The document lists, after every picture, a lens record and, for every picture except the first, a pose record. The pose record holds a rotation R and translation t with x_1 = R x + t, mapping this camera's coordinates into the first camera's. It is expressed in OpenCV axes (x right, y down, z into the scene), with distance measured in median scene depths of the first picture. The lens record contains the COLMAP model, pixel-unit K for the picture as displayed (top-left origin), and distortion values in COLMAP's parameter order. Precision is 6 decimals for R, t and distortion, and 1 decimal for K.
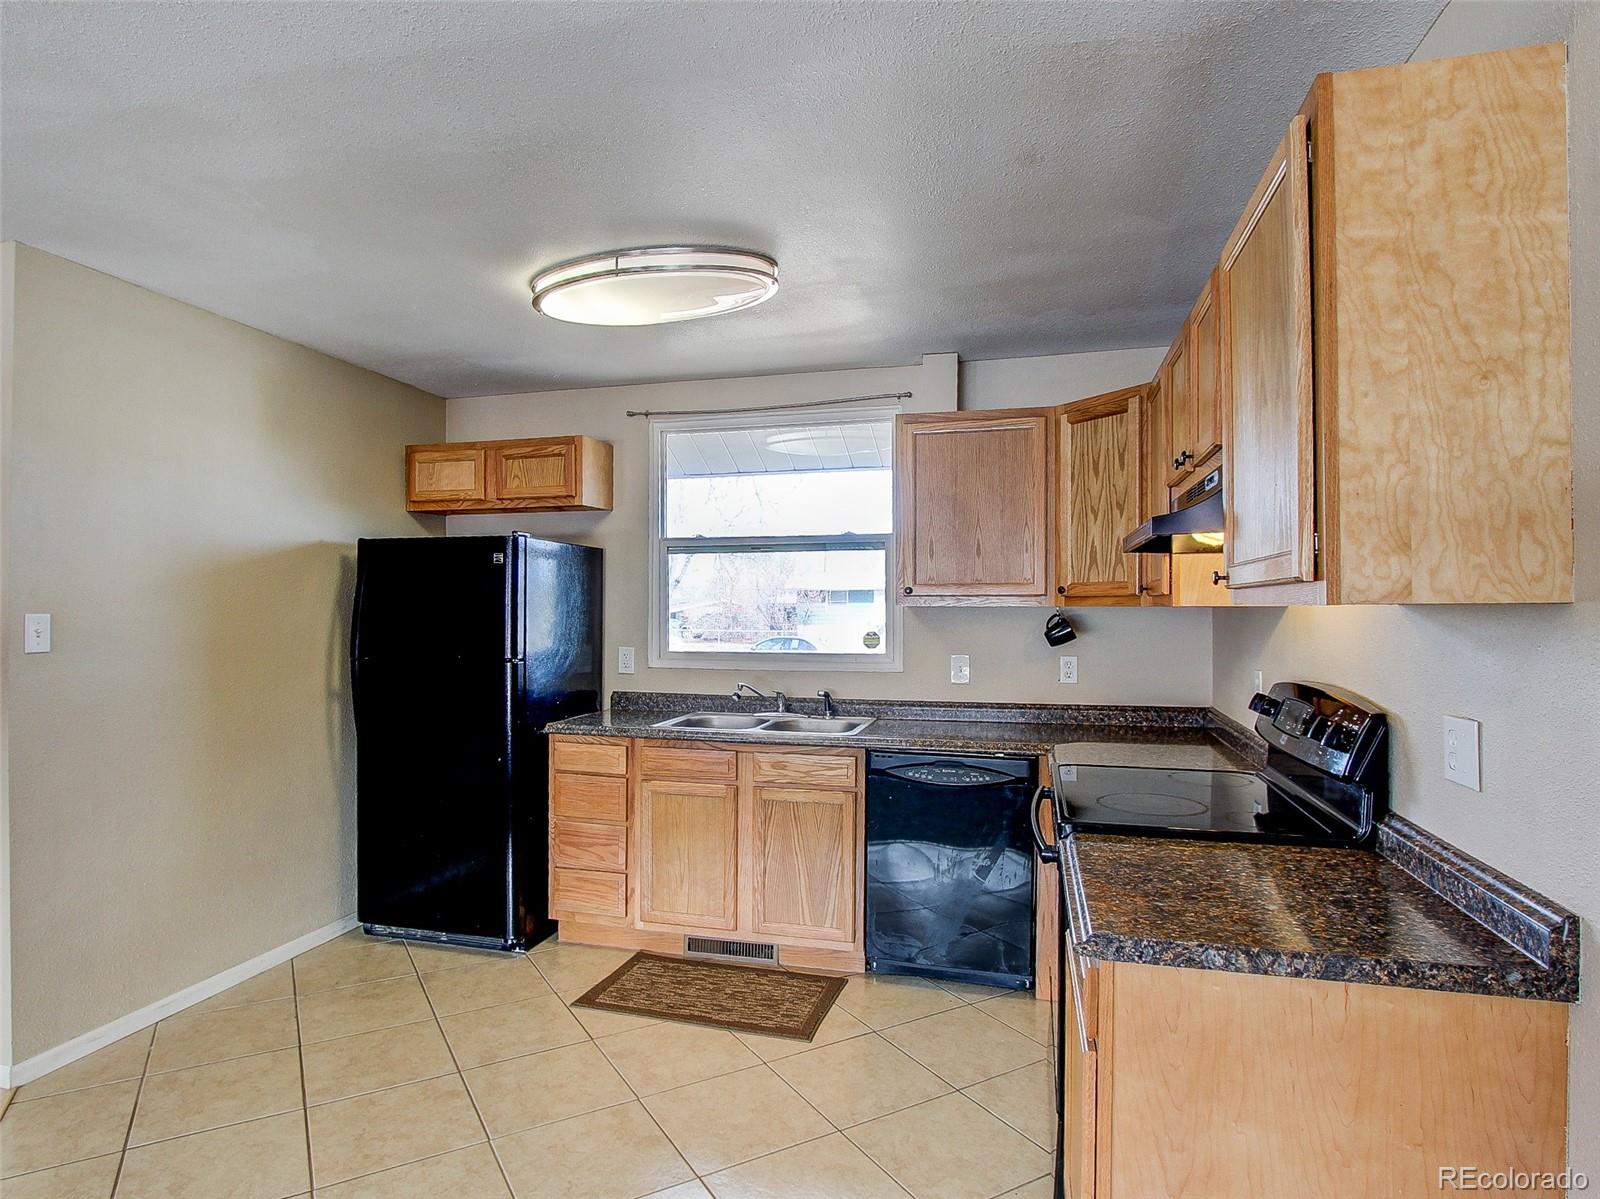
lens RADIAL K [[893.9, 0, 787.0], [0, 893.9, 610.3], [0, 0, 1]] dist [-0.031869, 0.001306]
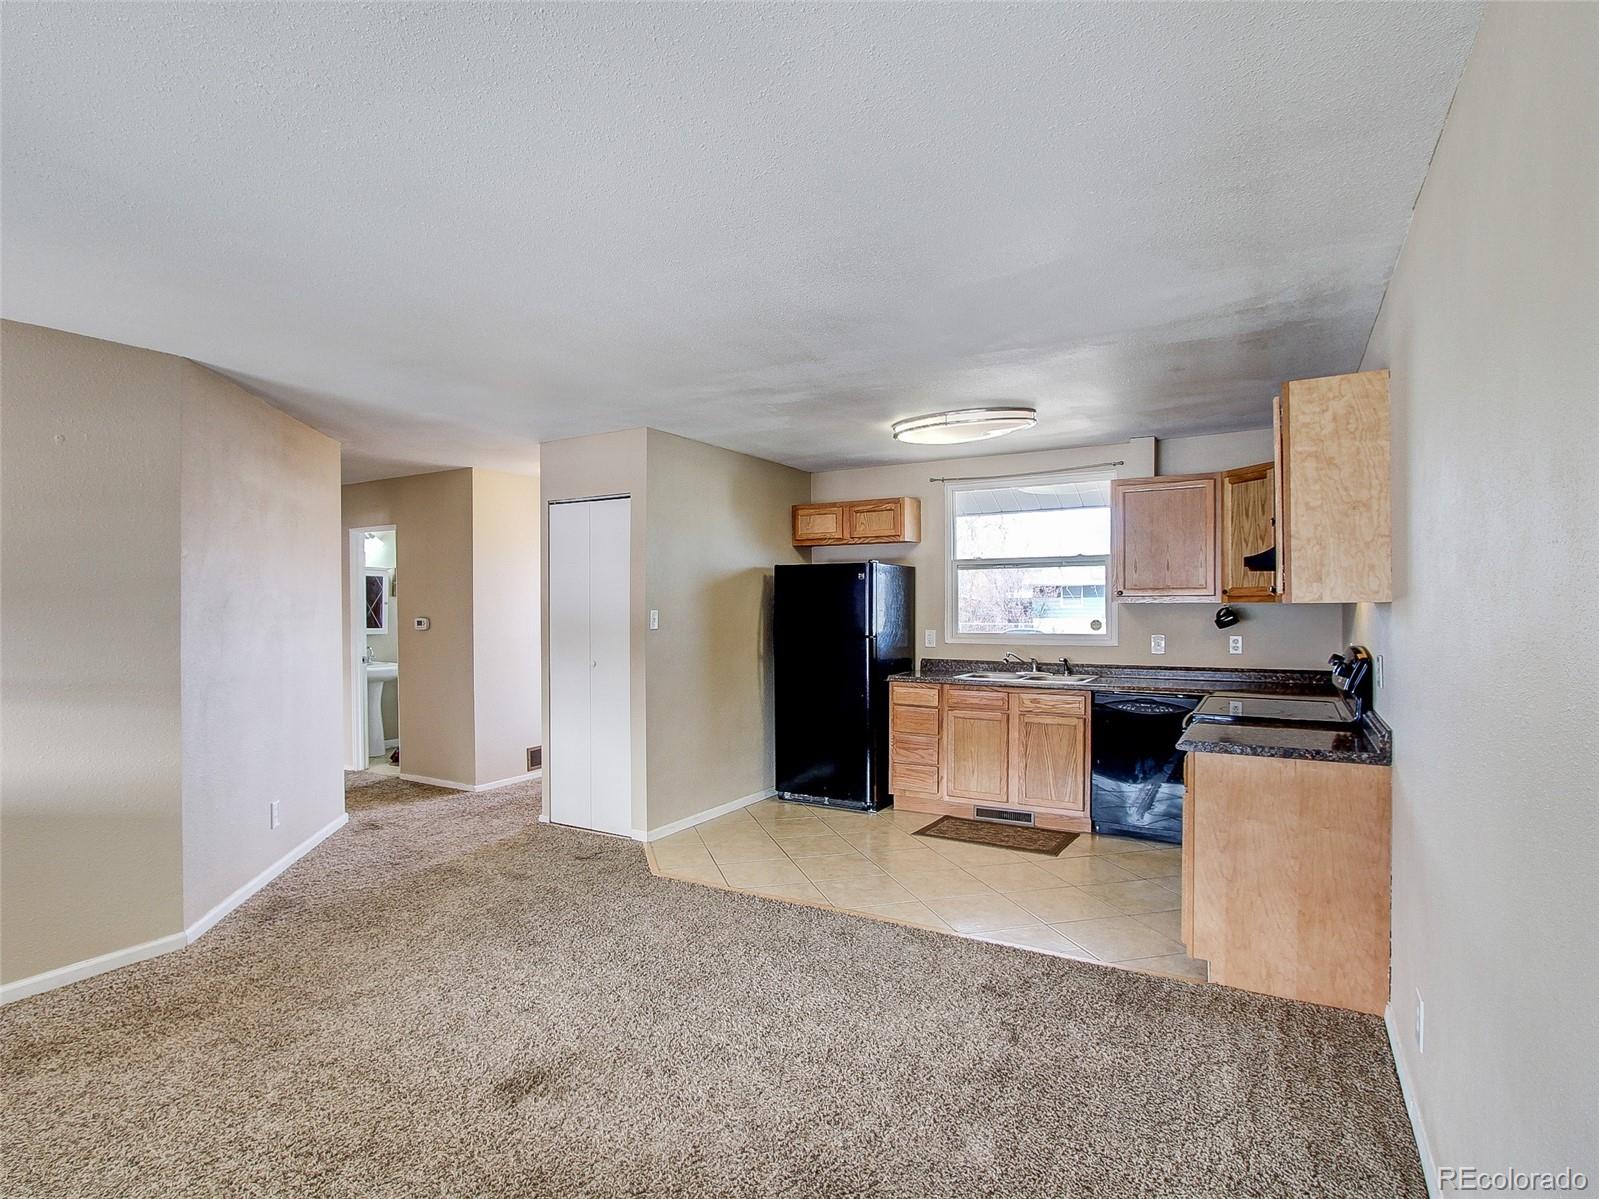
lens RADIAL K [[837.7, 0, 785.4], [0, 837.7, 610.3], [0, 0, 1]] dist [-0.023676, 0.000827]
pose [[0.962654, -0.003852, -0.270708, -0.032932], [0.005486, 0.999971, 0.005279, -0.002524], [0.270680, -0.006567, 0.962647, -0.564680]]
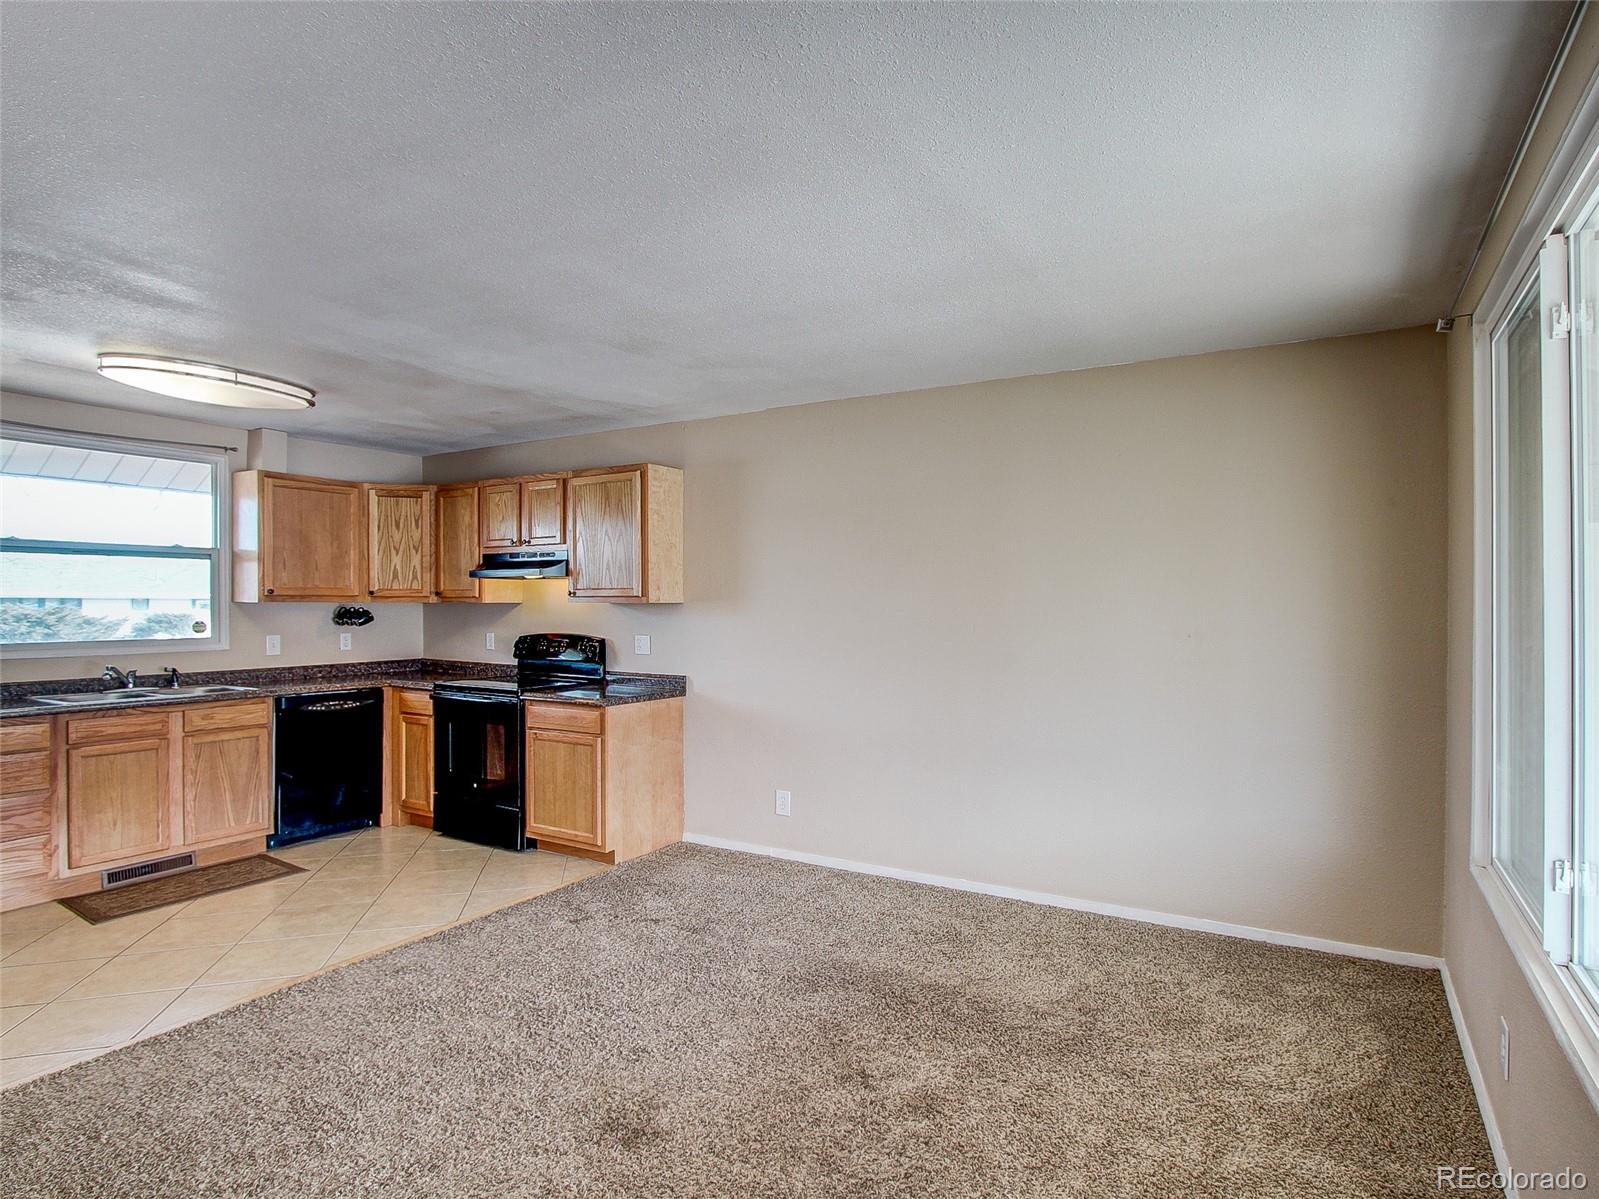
lens RADIAL K [[845.4, 0, 869.3], [0, 845.4, 610.7], [0, 0, 1]] dist [-0.024150, 0.006101]
pose [[0.232313, -0.007836, 0.972609, -0.983212], [0.001760, 0.999969, 0.007636, 0.000661], [-0.972639, -0.000062, 0.232320, -0.284684]]
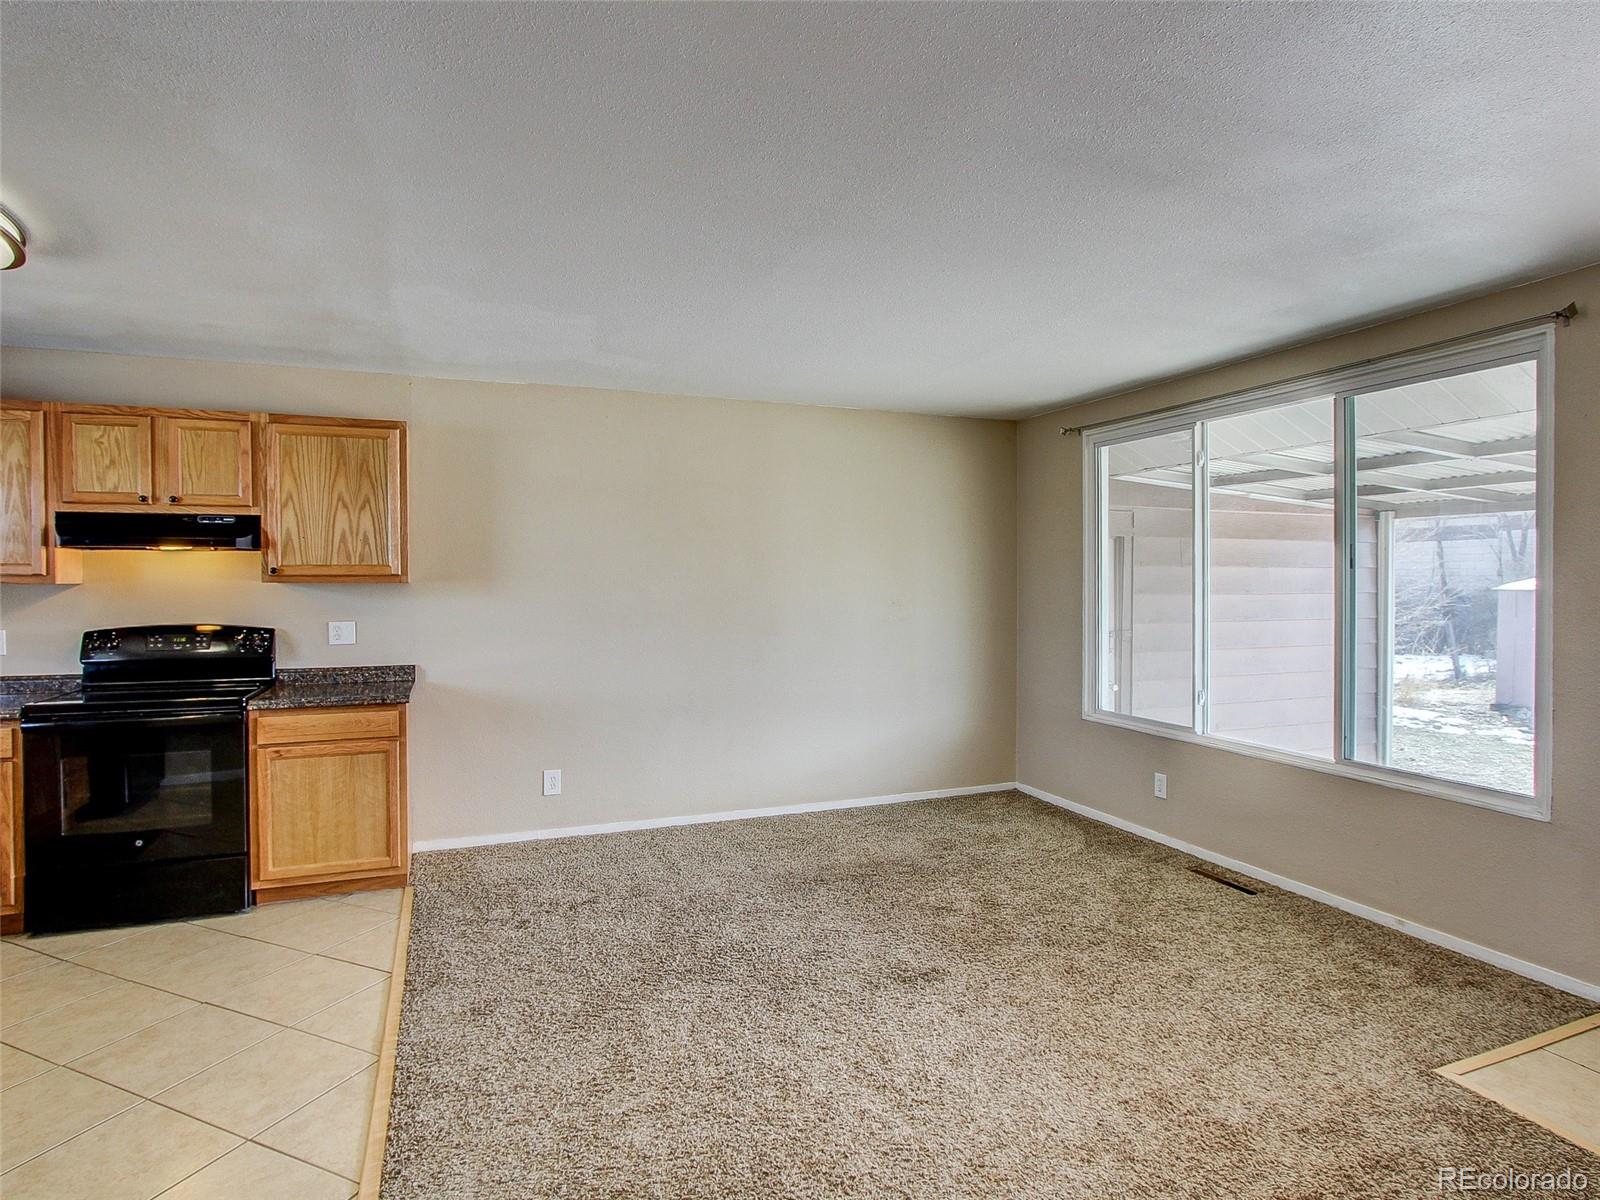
lens RADIAL K [[867.8, 0, 800.0], [0, 867.8, 600.0], [0, 0, 1]] dist [-0.025108, 0.000633]
pose [[-0.595856, -0.022144, 0.802786, -1.038843], [0.002382, 0.999567, 0.029340, -0.011910], [-0.803087, 0.019394, -0.595545, 0.629643]]
